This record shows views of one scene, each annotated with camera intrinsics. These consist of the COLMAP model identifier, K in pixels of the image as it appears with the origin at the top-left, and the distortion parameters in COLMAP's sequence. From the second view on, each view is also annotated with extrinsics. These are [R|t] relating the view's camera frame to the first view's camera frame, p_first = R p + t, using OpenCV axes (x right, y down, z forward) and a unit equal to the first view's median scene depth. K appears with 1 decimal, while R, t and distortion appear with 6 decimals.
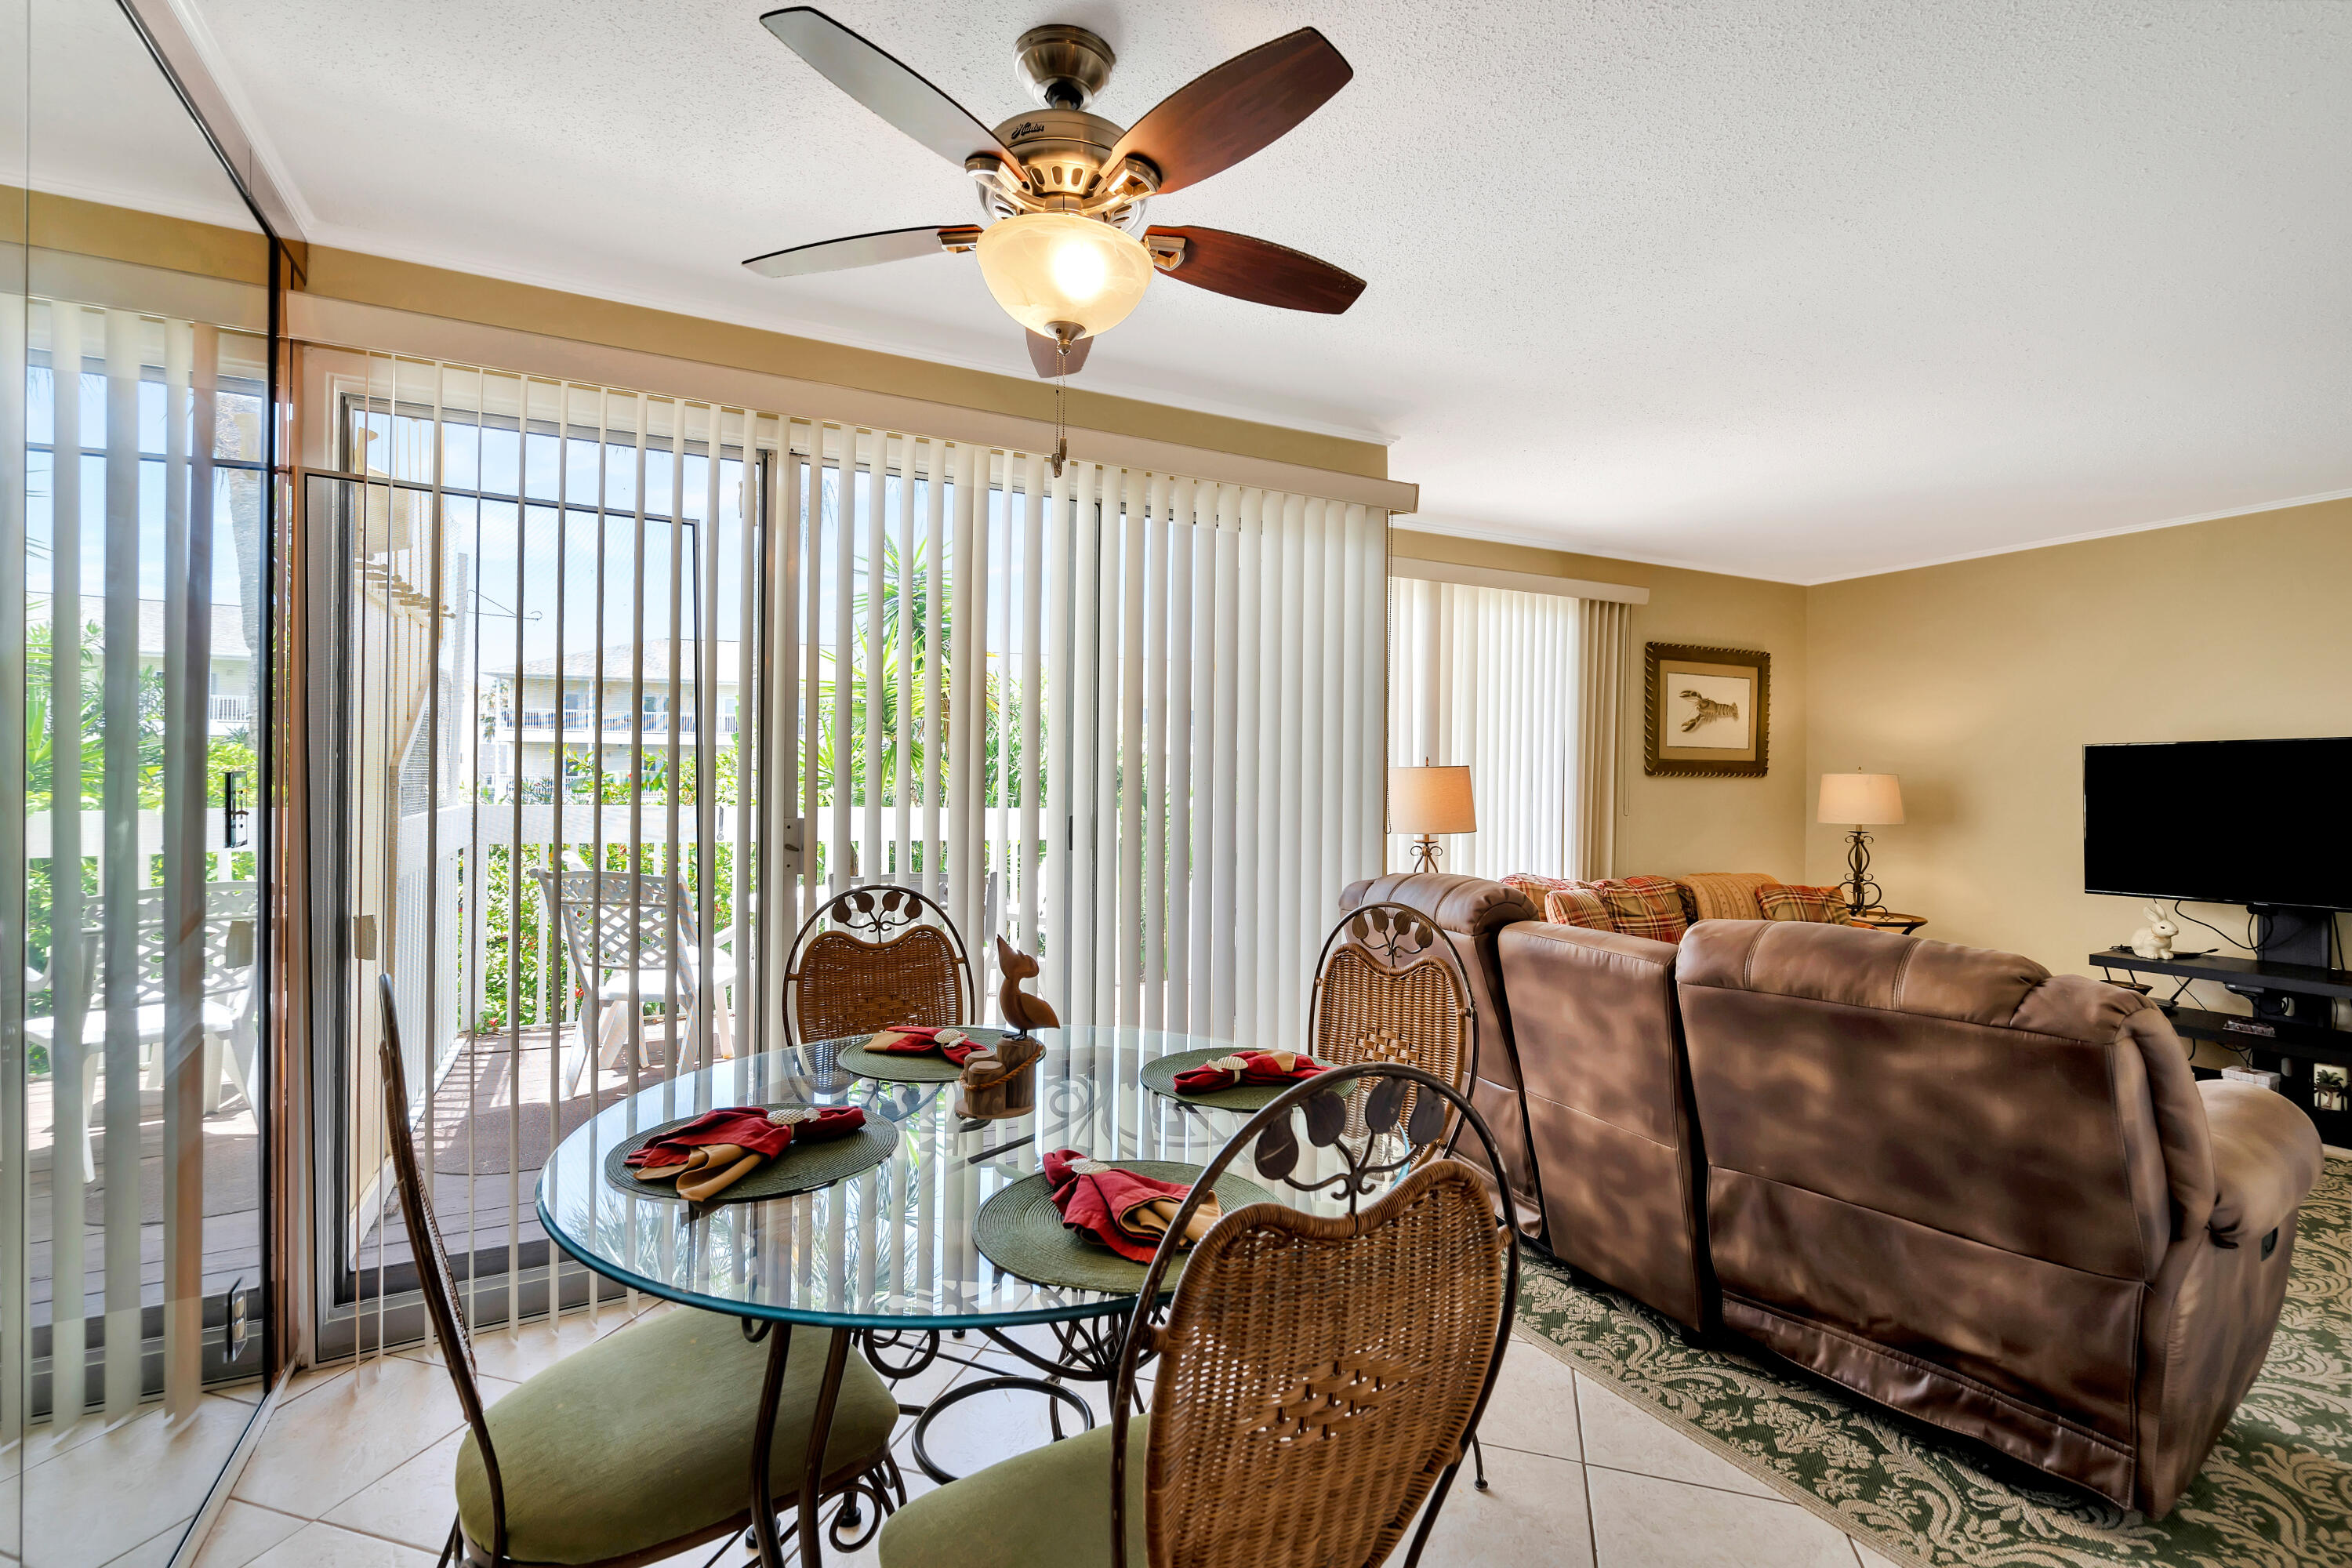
lens RADIAL K [[1059.6, 0, 1167.2], [0, 1059.6, 781.2], [0, 0, 1]] dist [0.002173, -0.000117]
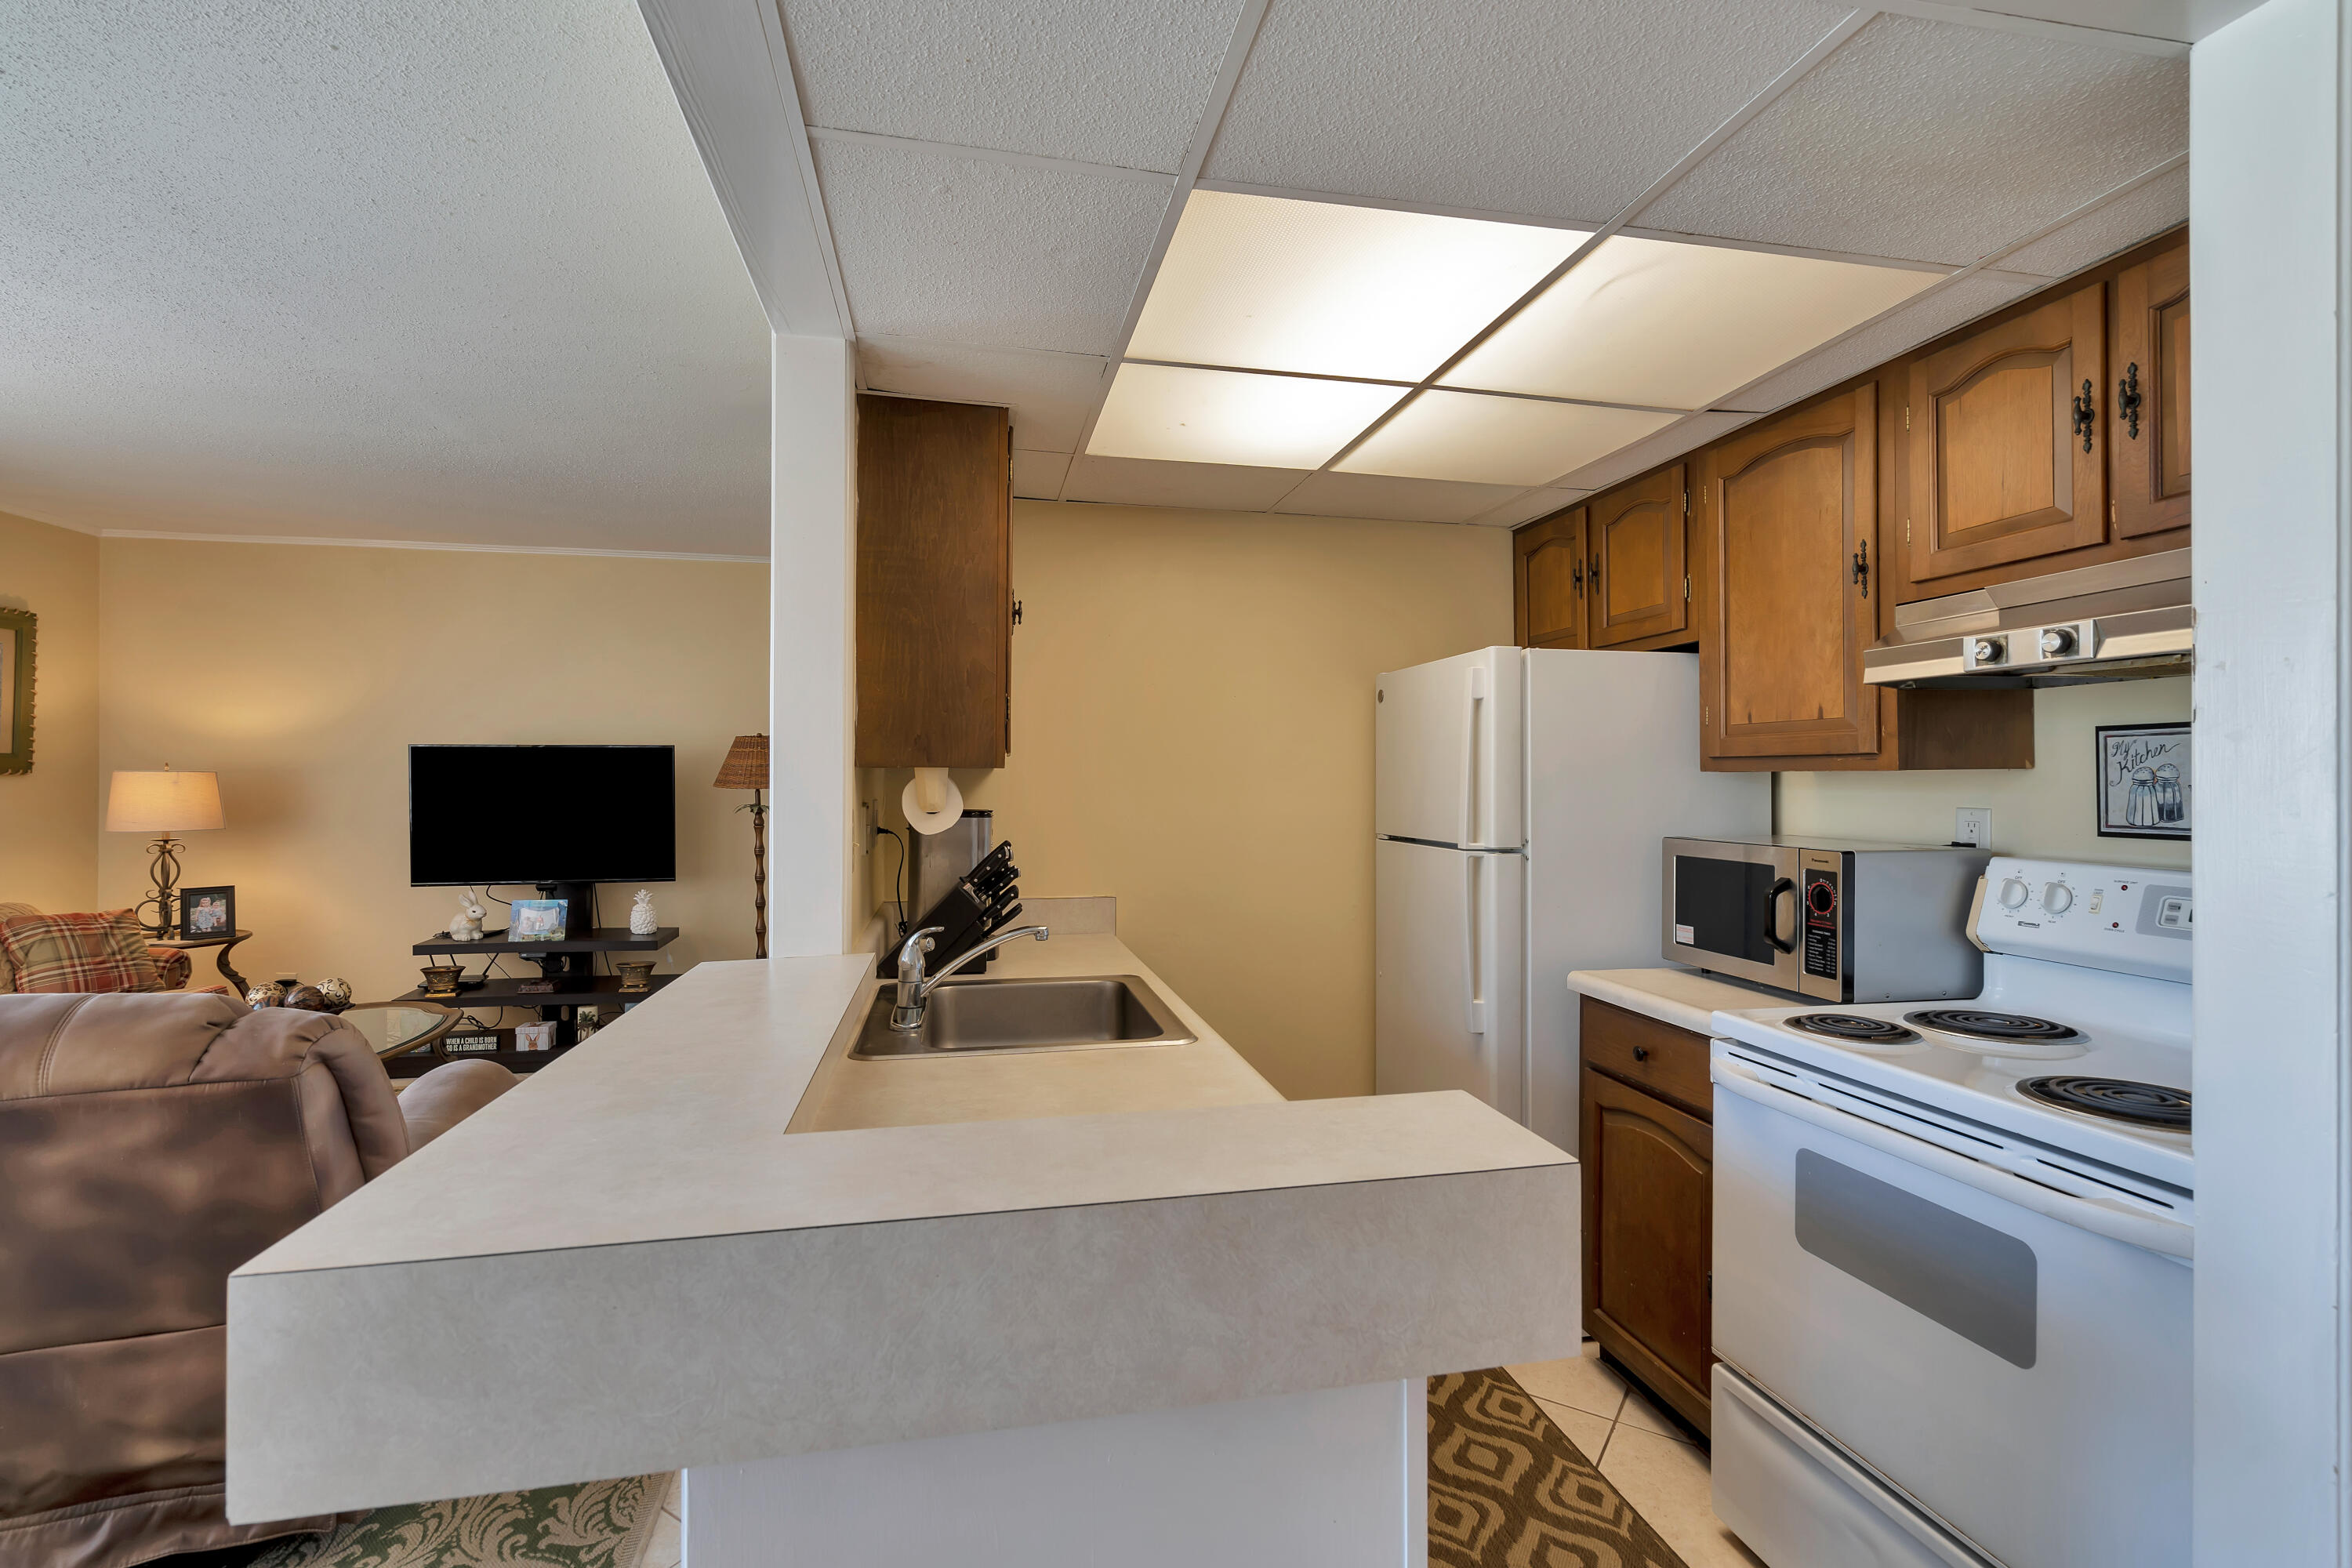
lens RADIAL K [[1066.9, 0, 1179.6], [0, 1066.9, 772.7], [0, 0, 1]] dist [0.002793, 0.000523]
pose [[0.270953, -0.002131, 0.962590, 0.104812], [-0.002129, 0.999994, 0.002813, -0.022398], [-0.962590, -0.002812, 0.270946, -0.029034]]
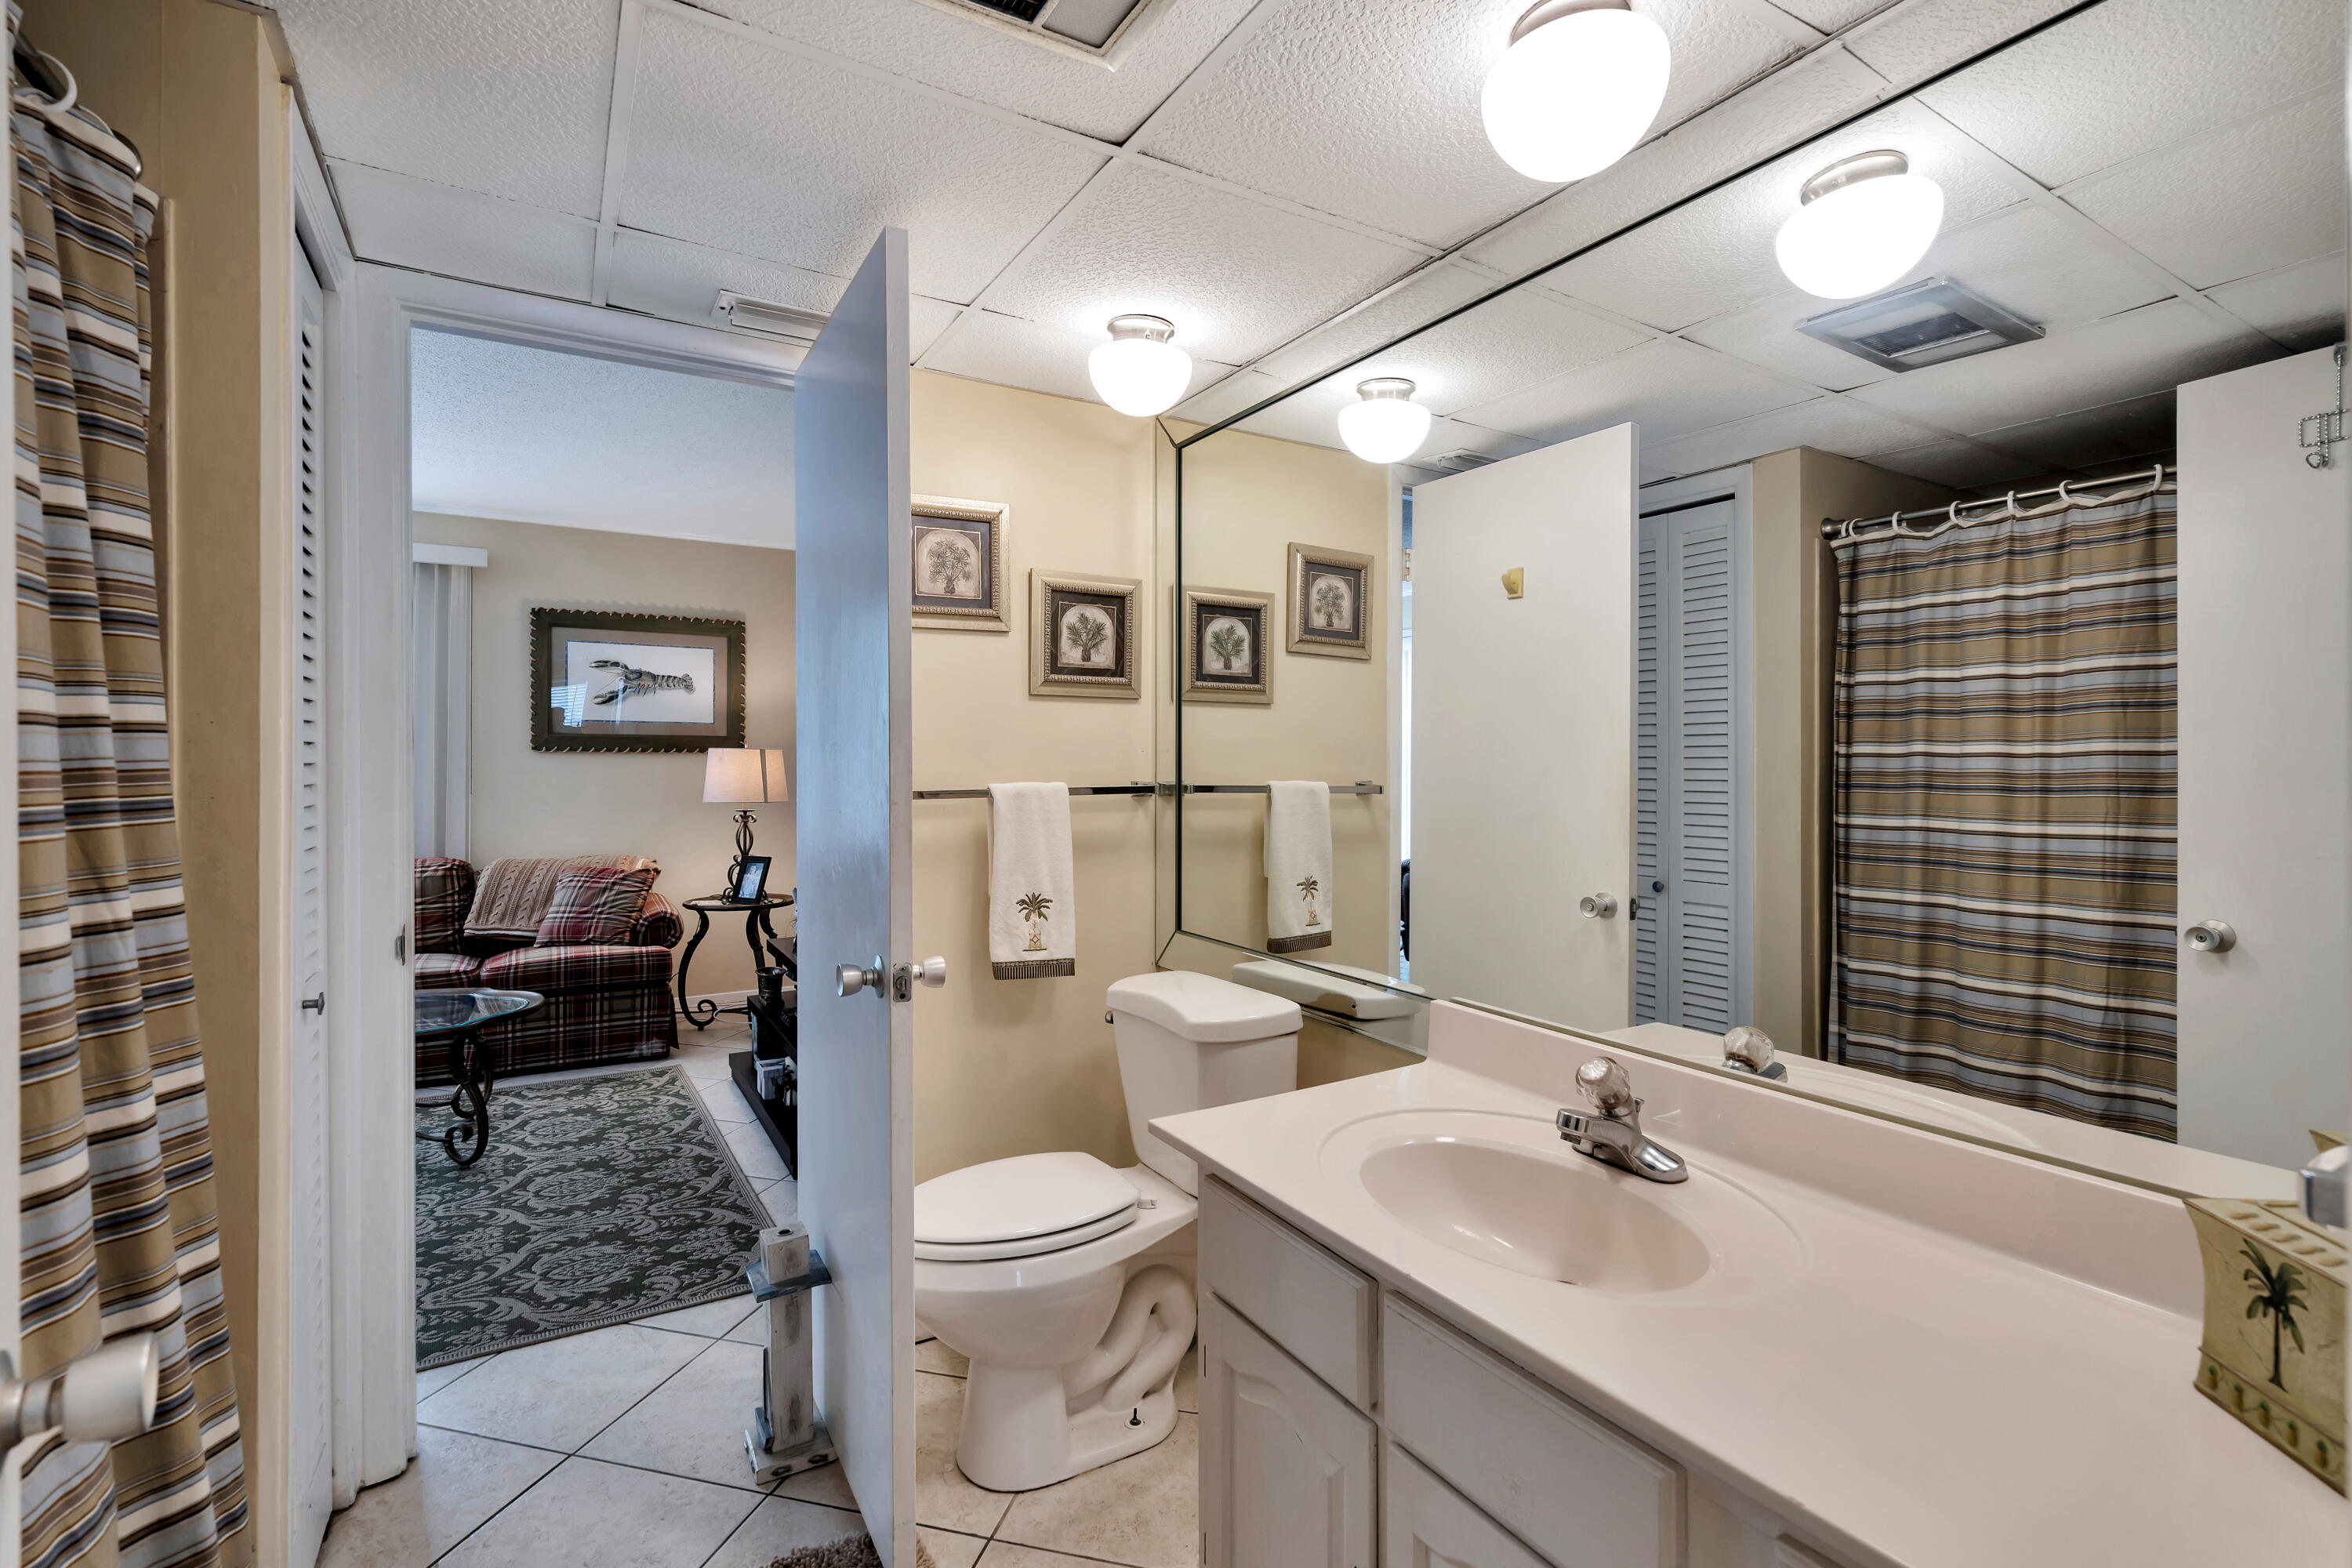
lens RADIAL K [[1066.9, 0, 1179.6], [0, 1066.9, 772.7], [0, 0, 1]] dist [0.002793, 0.000523]
pose [[0.998780, -0.002060, 0.049337, 2.181373], [0.001792, 0.999983, 0.005472, 0.021176], [-0.049347, -0.005377, 0.998767, 0.072540]]
